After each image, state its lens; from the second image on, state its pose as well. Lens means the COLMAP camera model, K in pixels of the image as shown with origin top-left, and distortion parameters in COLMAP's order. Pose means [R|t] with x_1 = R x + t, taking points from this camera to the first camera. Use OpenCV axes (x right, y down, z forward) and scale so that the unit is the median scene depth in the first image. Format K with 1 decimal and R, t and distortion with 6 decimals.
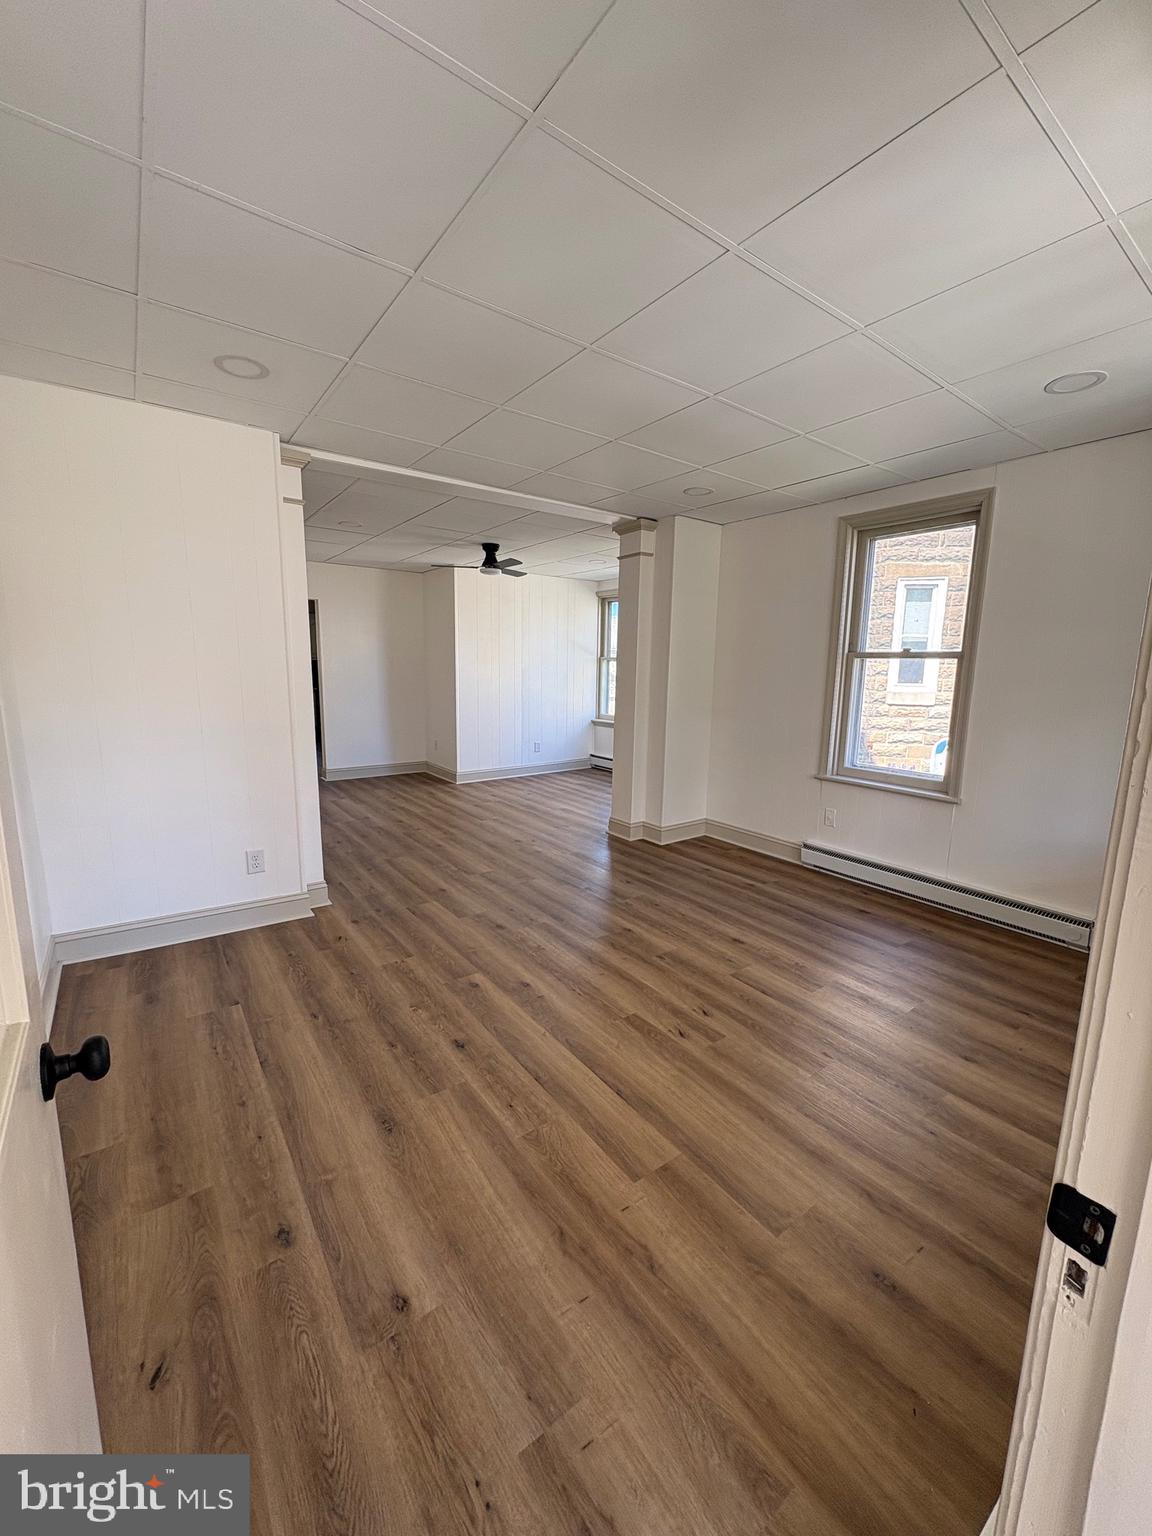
lens RADIAL K [[608.8, 0, 579.3], [0, 608.8, 767.8], [0, 0, 1]] dist [-0.002118, 0.000854]
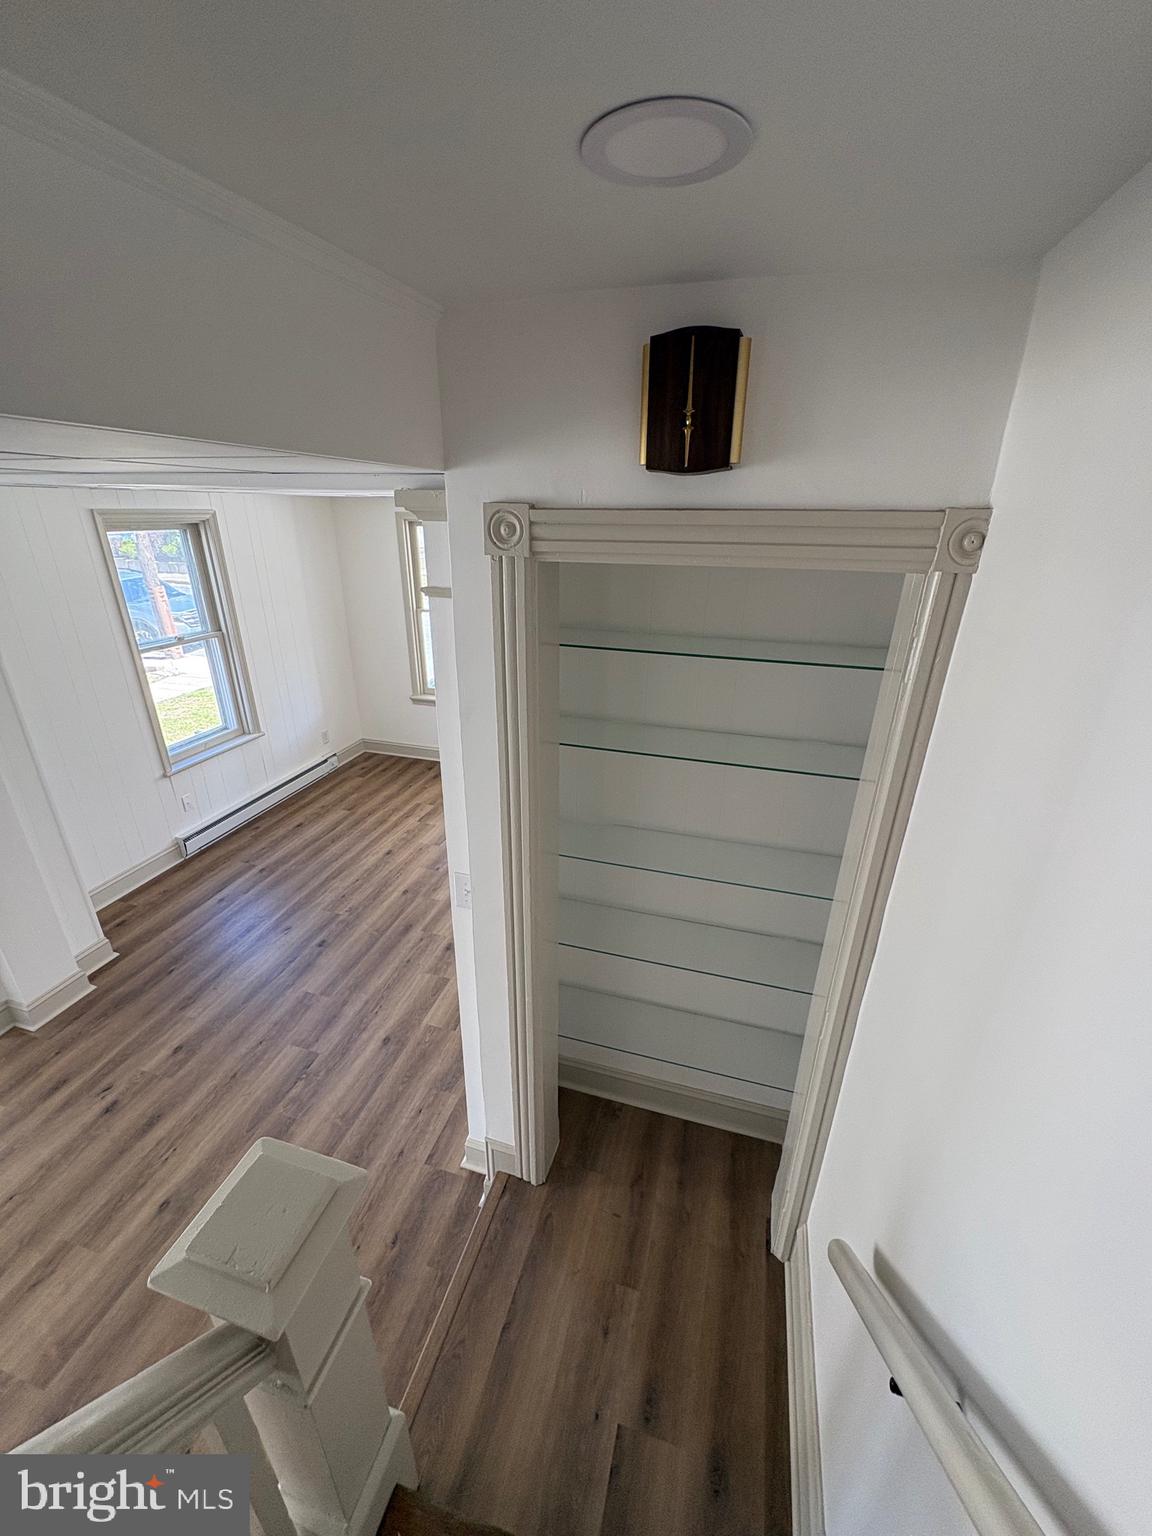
lens RADIAL K [[608.8, 0, 576.8], [0, 608.8, 769.1], [0, 0, 1]] dist [-0.002118, 0.000854]
pose [[-0.612880, -0.335086, 0.715608, -0.826134], [0.105699, 0.862726, 0.494501, -0.467830], [-0.783075, 0.378709, -0.493329, 1.067779]]
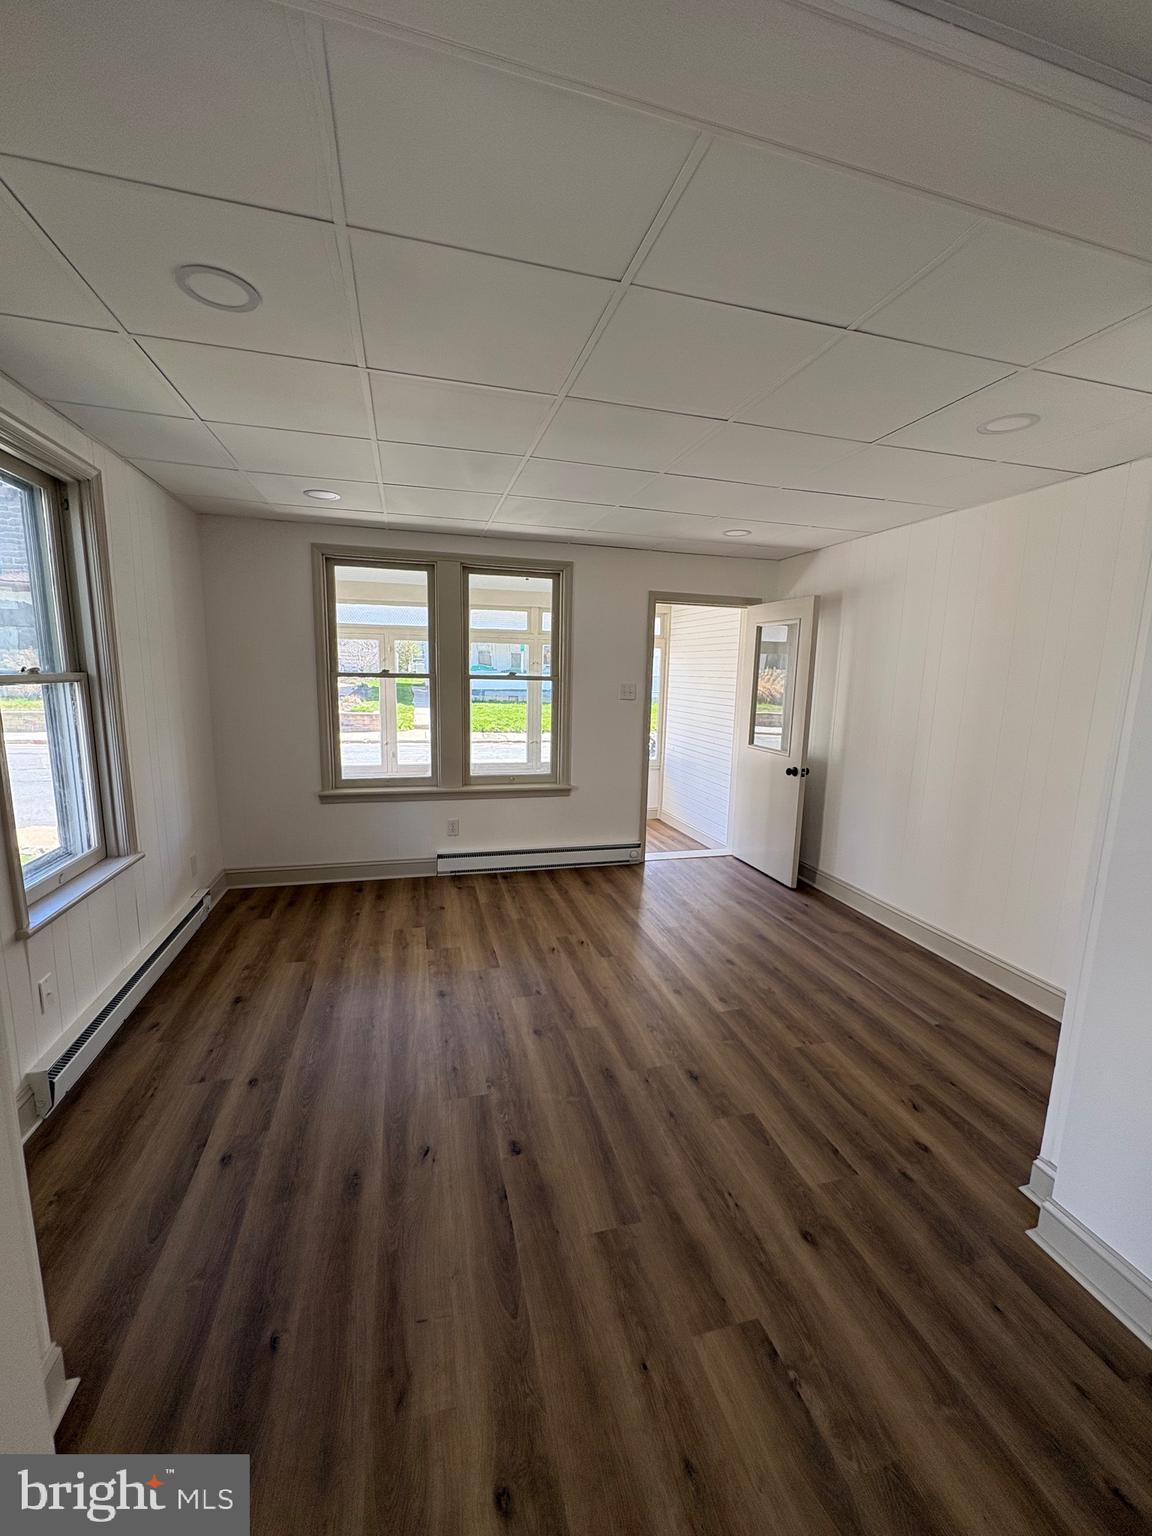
lens RADIAL K [[608.8, 0, 578.7], [0, 608.8, 771.8], [0, 0, 1]] dist [-0.002118, 0.000854]
pose [[-0.934724, -0.098063, 0.341577, -0.186363], [0.018731, 0.946243, 0.322915, -0.281454], [-0.354881, 0.308234, -0.882639, 1.363095]]
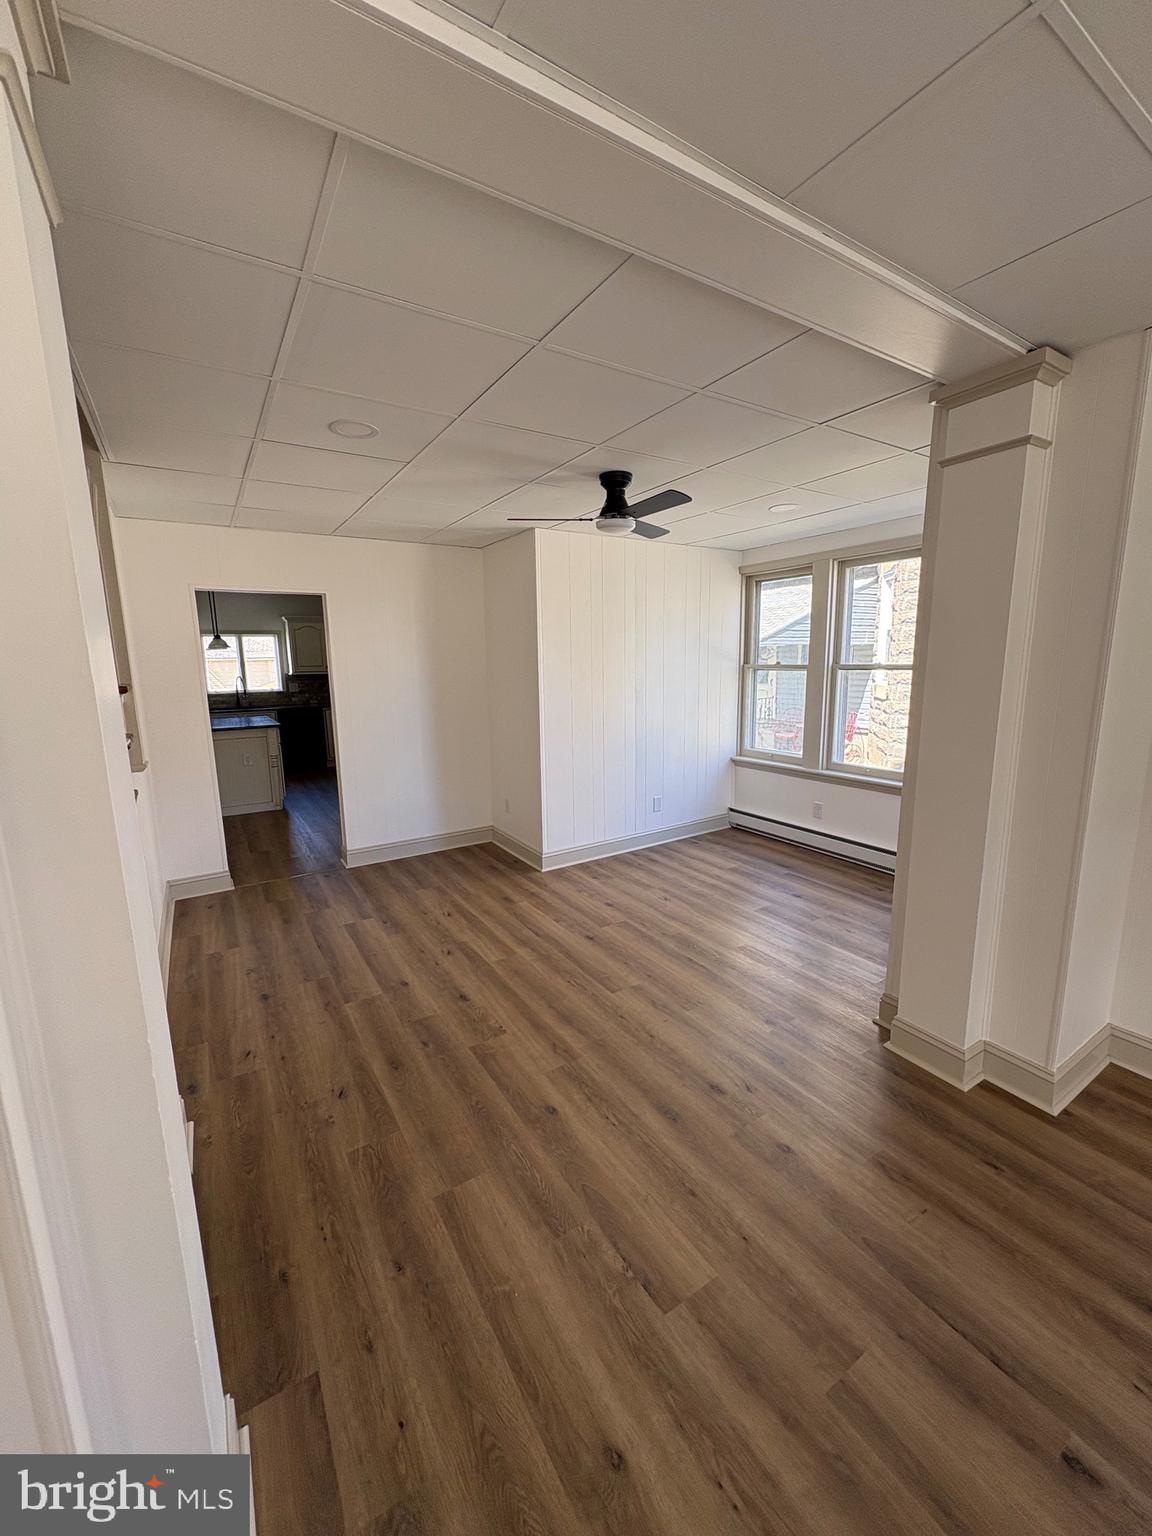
lens RADIAL K [[608.8, 0, 580.9], [0, 608.8, 770.6], [0, 0, 1]] dist [-0.002118, 0.000854]
pose [[0.997237, -0.020046, -0.071529, -0.213952], [0.021179, 0.999661, 0.015112, -0.171042], [0.071202, -0.016585, 0.997324, 0.685546]]
